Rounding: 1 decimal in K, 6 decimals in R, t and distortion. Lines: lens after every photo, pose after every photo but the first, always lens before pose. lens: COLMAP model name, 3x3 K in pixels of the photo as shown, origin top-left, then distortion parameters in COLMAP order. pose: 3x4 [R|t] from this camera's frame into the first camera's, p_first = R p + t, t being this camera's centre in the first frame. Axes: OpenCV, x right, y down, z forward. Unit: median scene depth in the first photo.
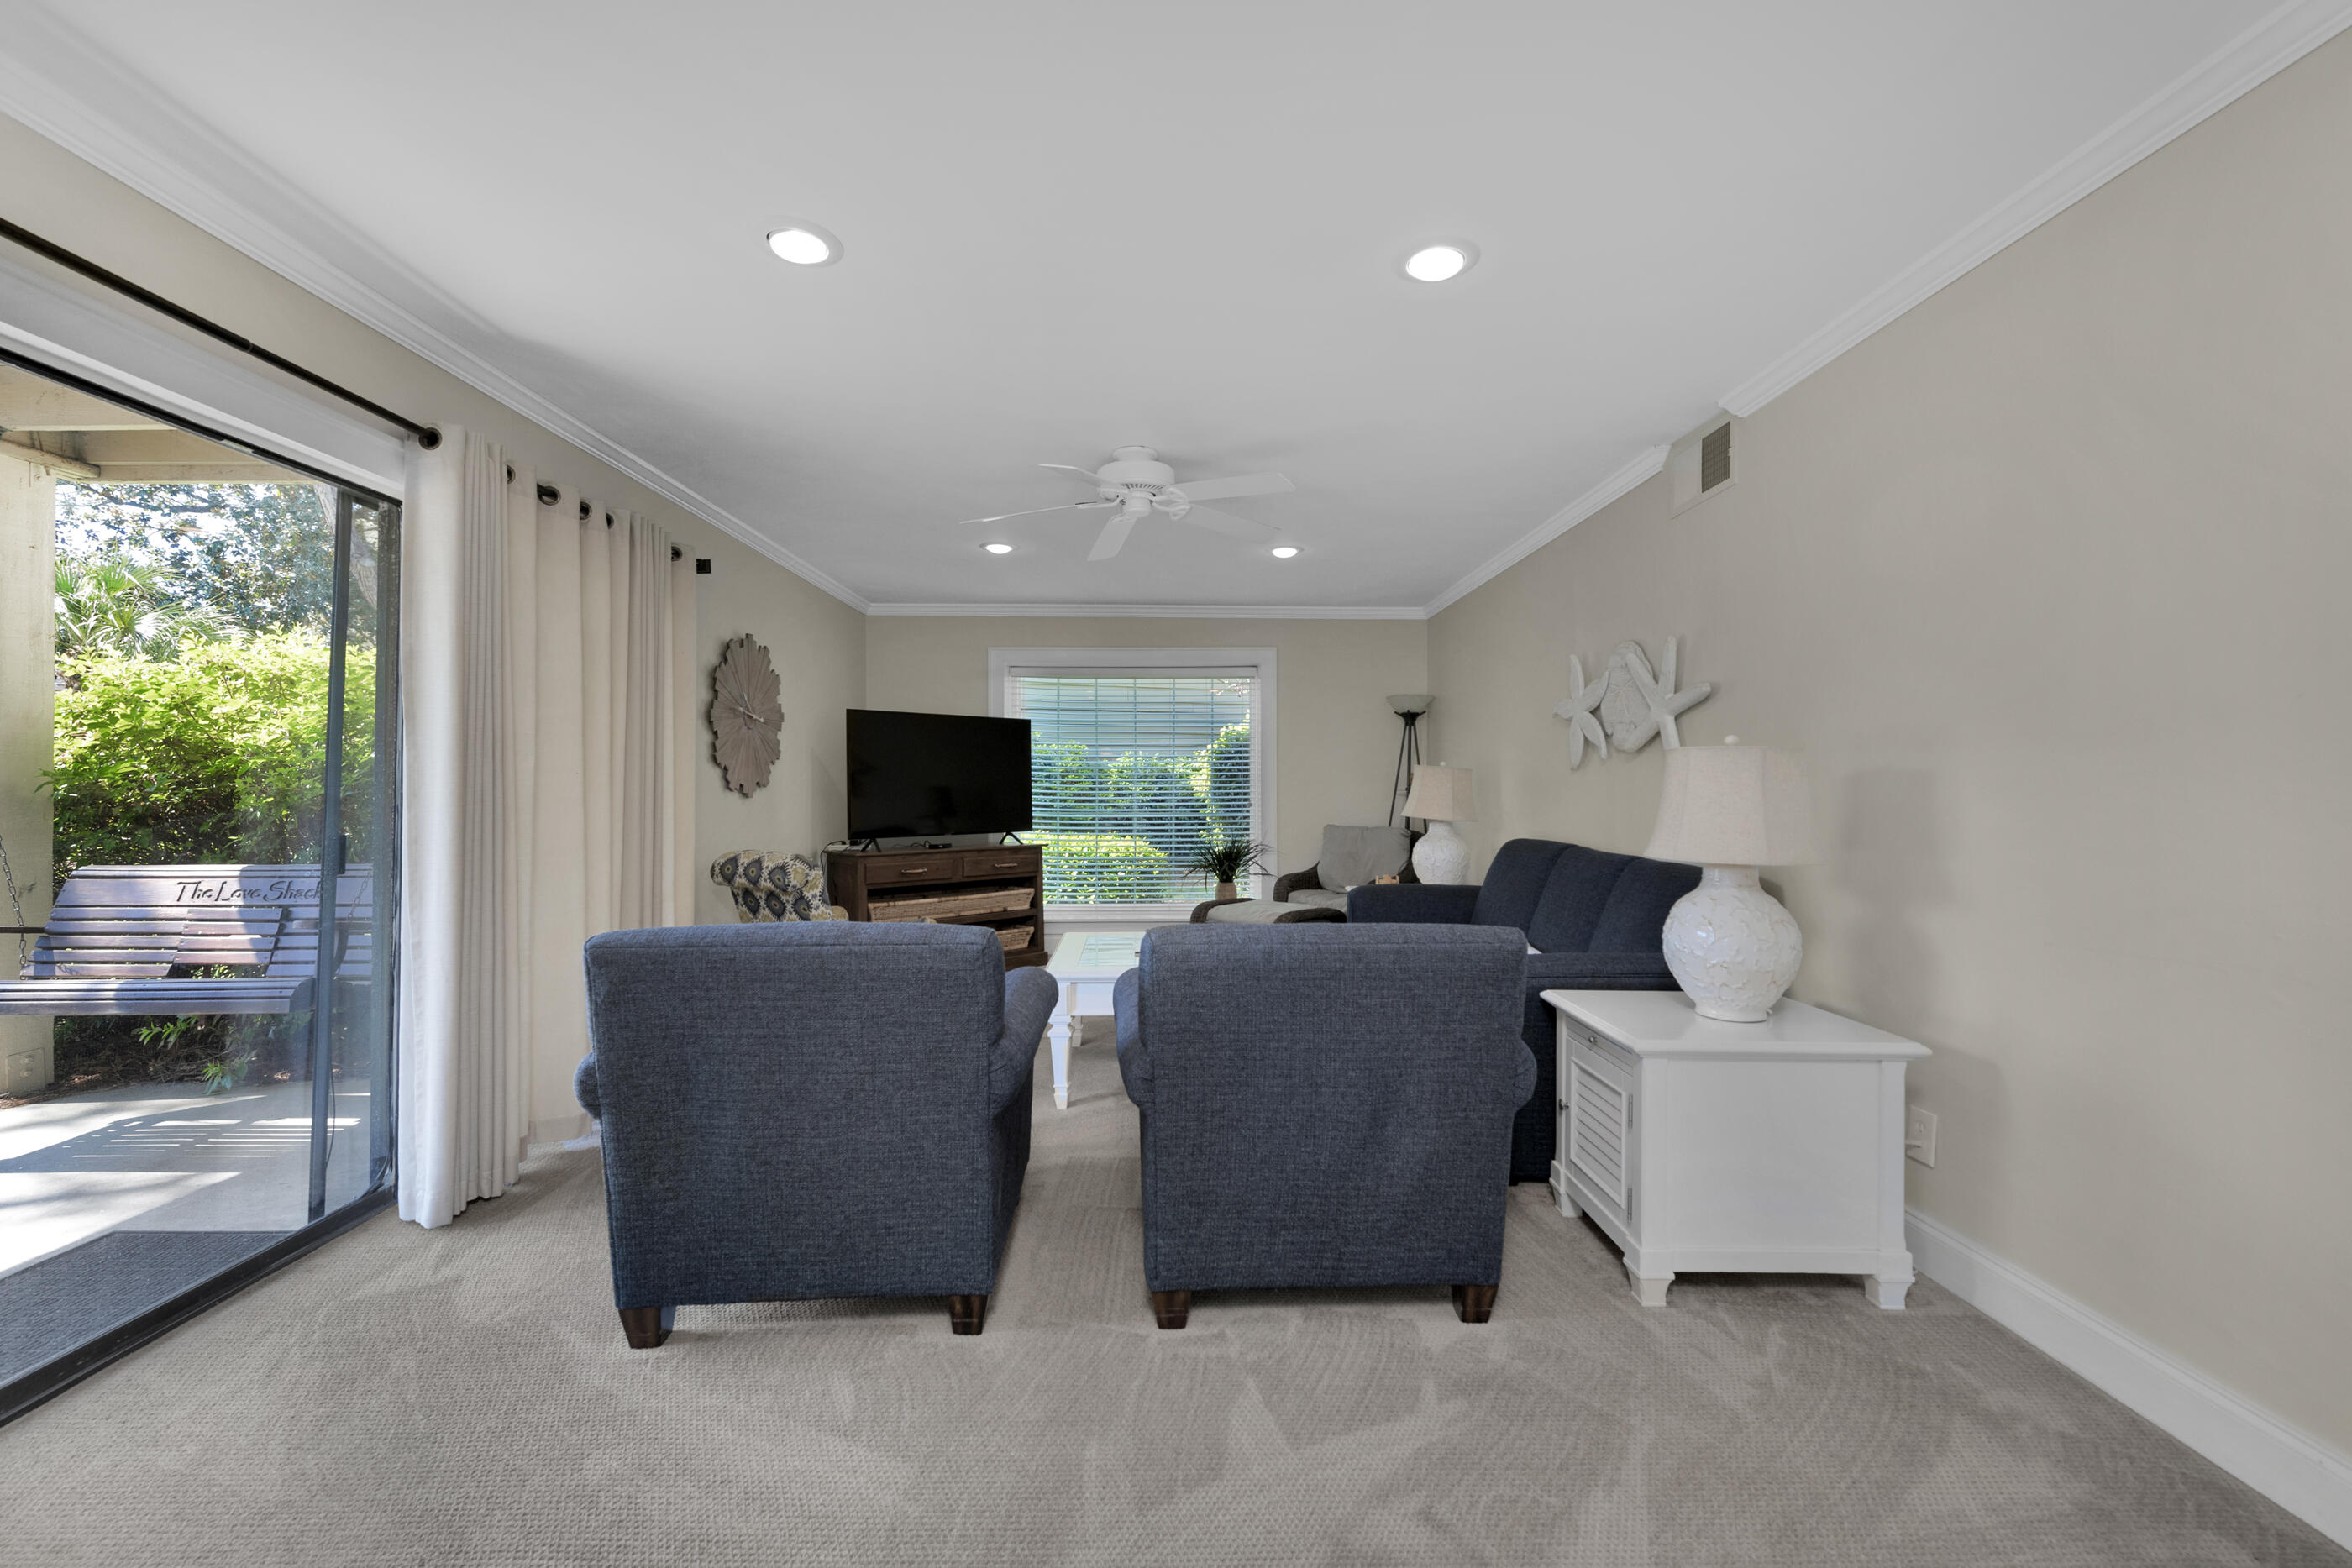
lens RADIAL K [[902.4, 0, 1227.2], [0, 902.4, 779.5], [0, 0, 1]] dist [-0.000293, -0.000009]
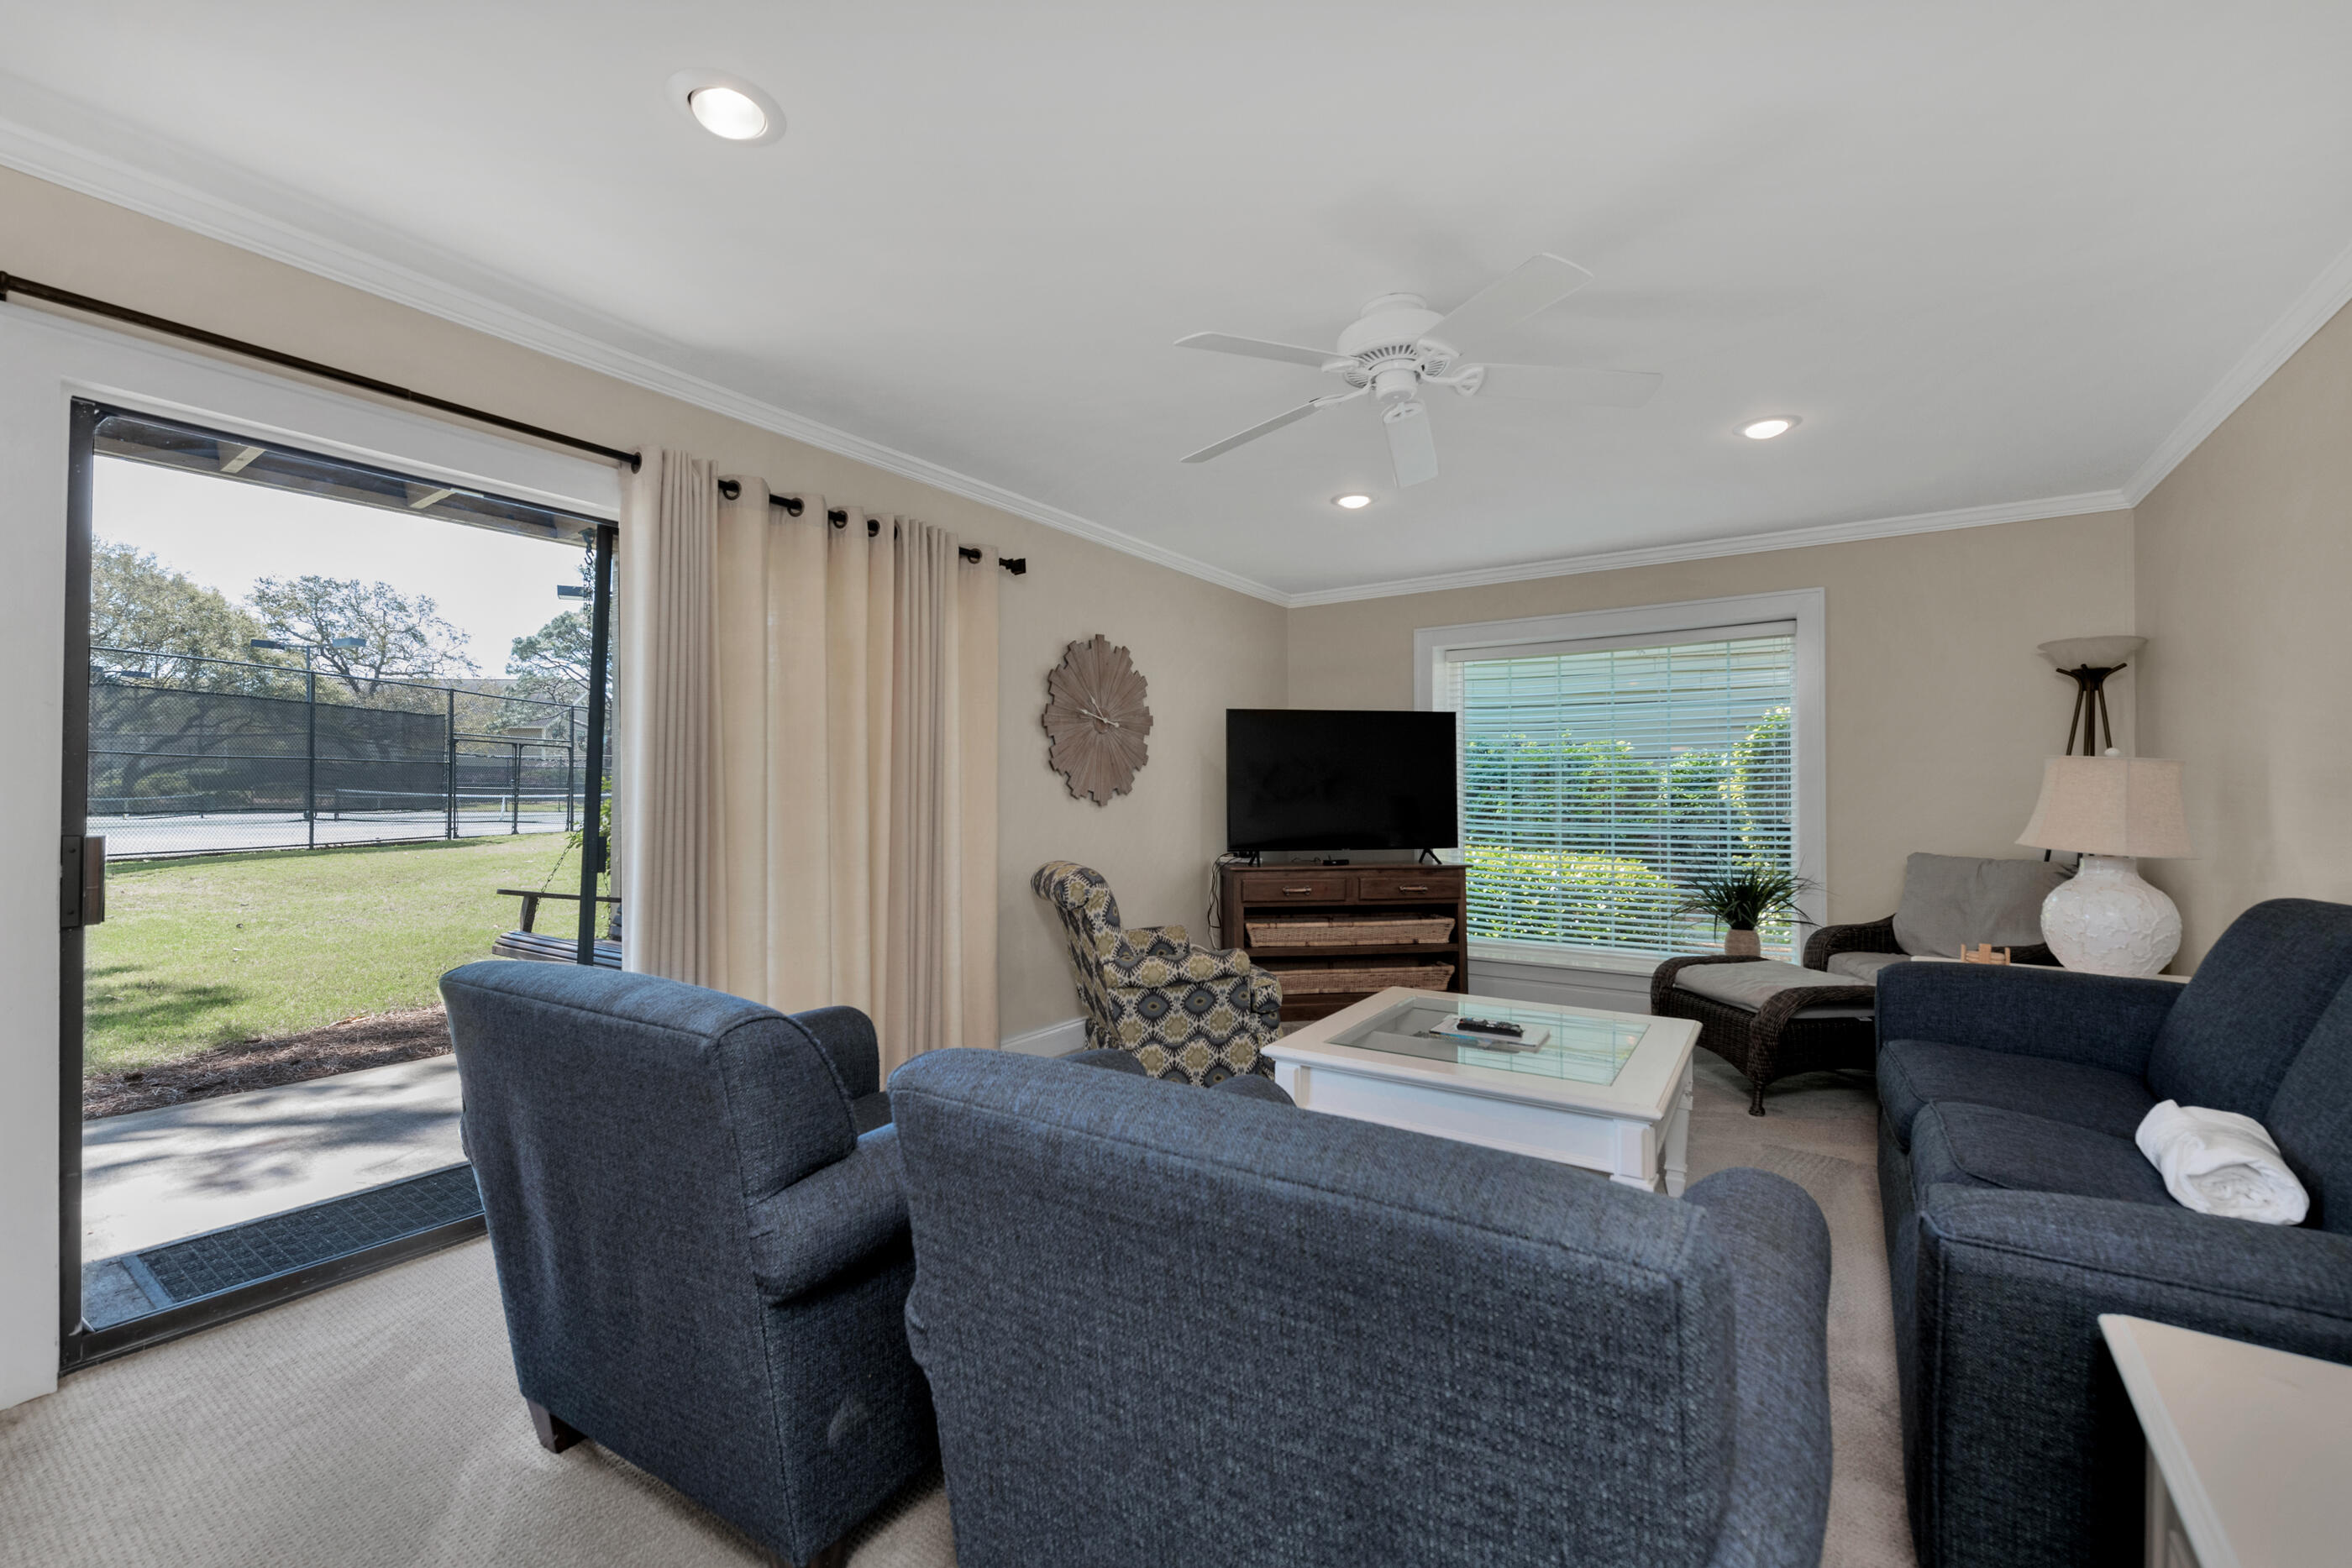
lens RADIAL K [[946.8, 0, 1219.7], [0, 946.8, 785.6], [0, 0, 1]] dist [0.001817, 0.000094]
pose [[0.810998, -0.004304, -0.585033, 0.141223], [0.004004, 0.999990, -0.001807, 0.001310], [0.585035, -0.000877, 0.811008, 0.223885]]
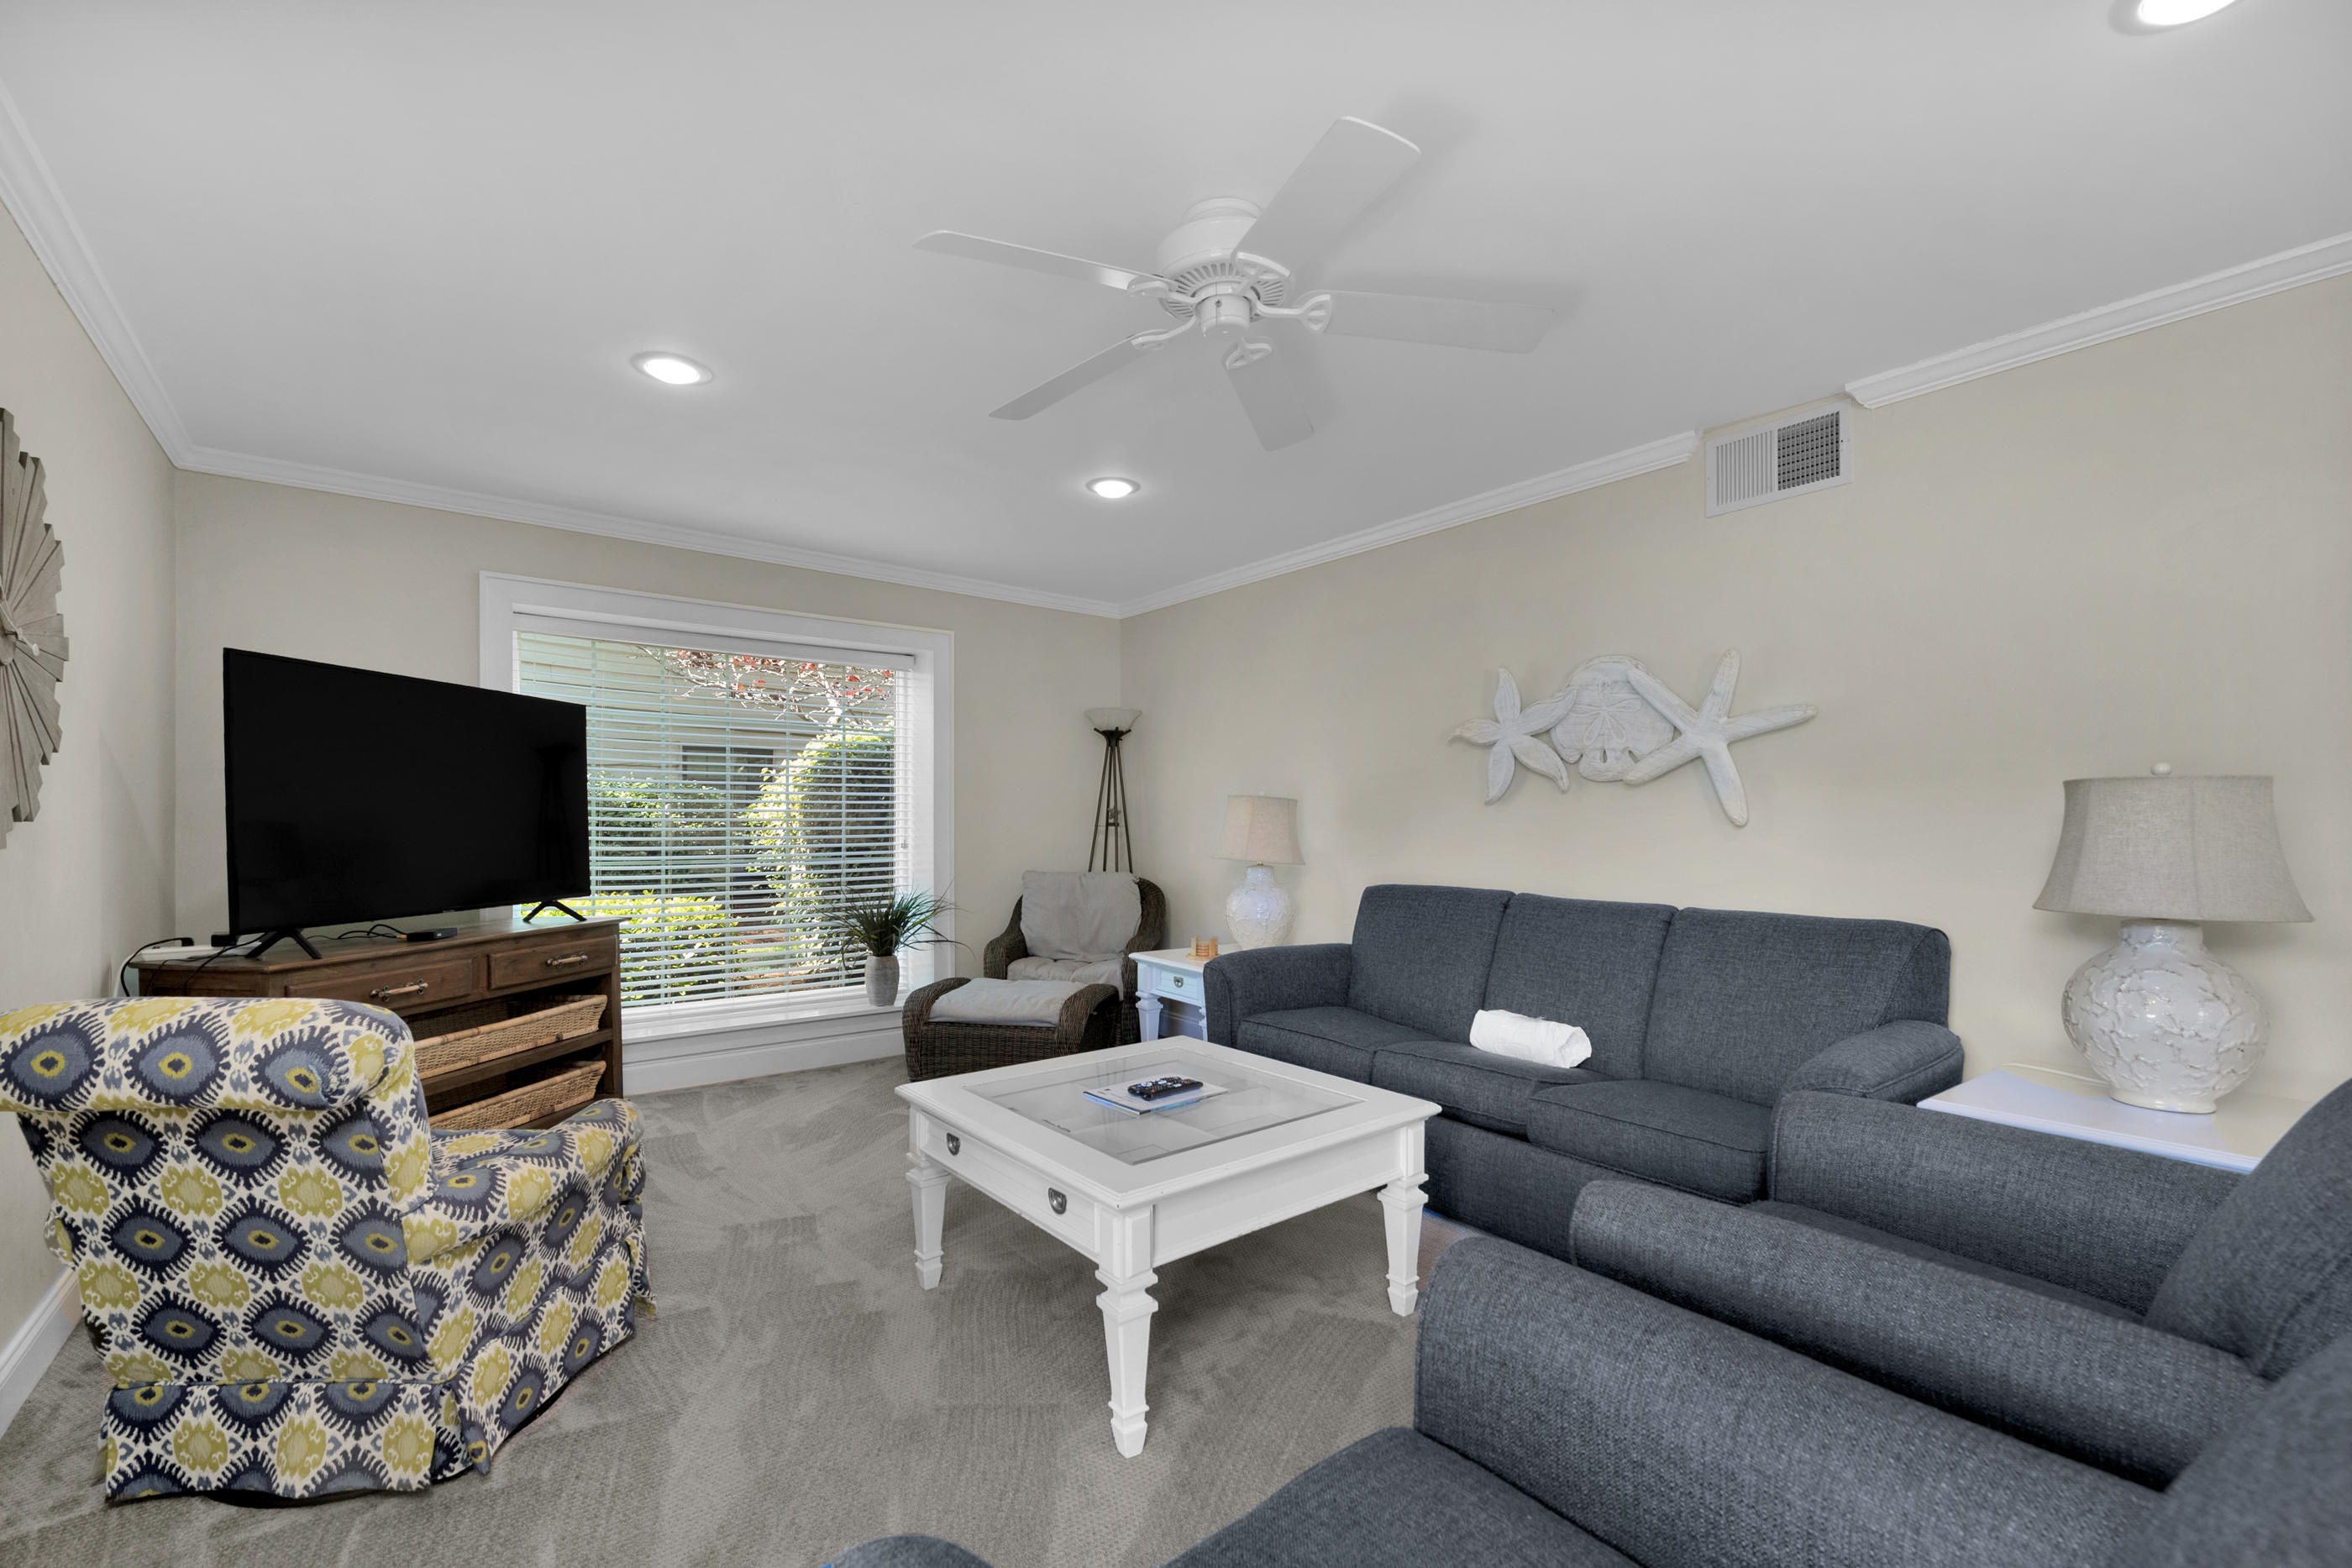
lens RADIAL K [[940.2, 0, 1189.6], [0, 940.2, 835.0], [0, 0, 1]] dist [-0.003396, -0.000068]
pose [[0.831393, -0.005261, 0.555660, -0.291360], [-0.006997, 0.999777, 0.019934, 0.003180], [-0.555640, -0.020461, 0.831171, 0.354735]]
